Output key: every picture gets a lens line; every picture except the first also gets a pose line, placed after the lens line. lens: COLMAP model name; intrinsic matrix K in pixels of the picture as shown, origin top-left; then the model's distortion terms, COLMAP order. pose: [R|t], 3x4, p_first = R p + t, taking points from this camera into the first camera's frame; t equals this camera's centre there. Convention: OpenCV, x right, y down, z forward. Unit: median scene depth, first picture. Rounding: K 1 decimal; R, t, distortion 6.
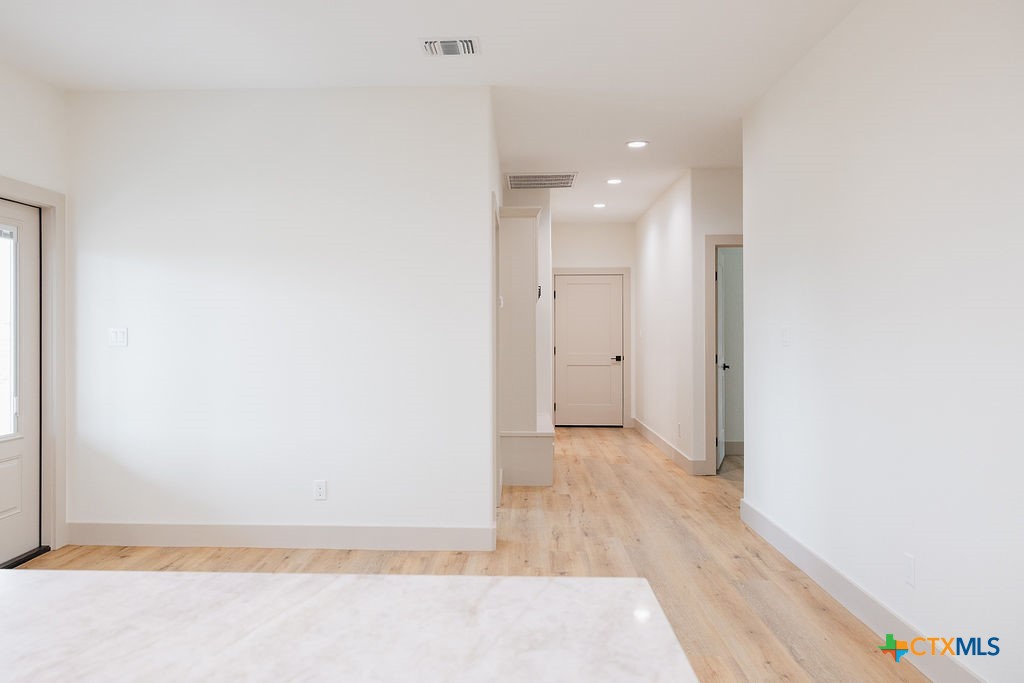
lens RADIAL K [[733.4, 0, 491.5], [0, 733.4, 332.7], [0, 0, 1]] dist [-0.003735, 0.002442]
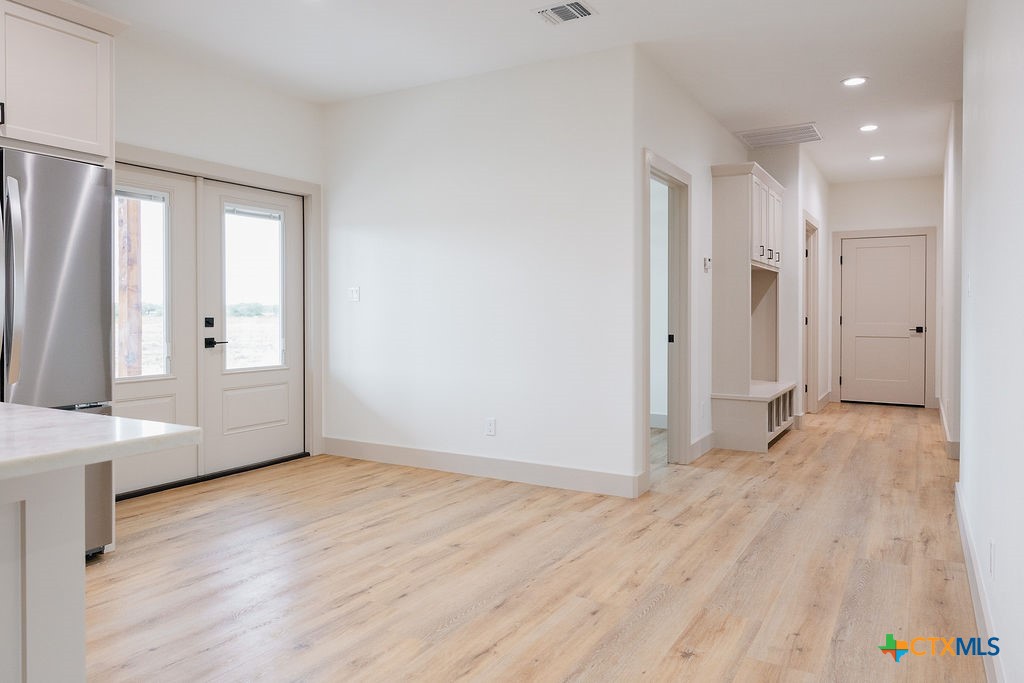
lens RADIAL K [[697.8, 0, 513.4], [0, 697.8, 324.5], [0, 0, 1]] dist [0.000244, 0.001014]
pose [[0.886923, 0.010910, -0.461788, 0.299848], [-0.003234, 0.999843, 0.017411, 0.037215], [0.461905, -0.013949, 0.886820, 0.056611]]
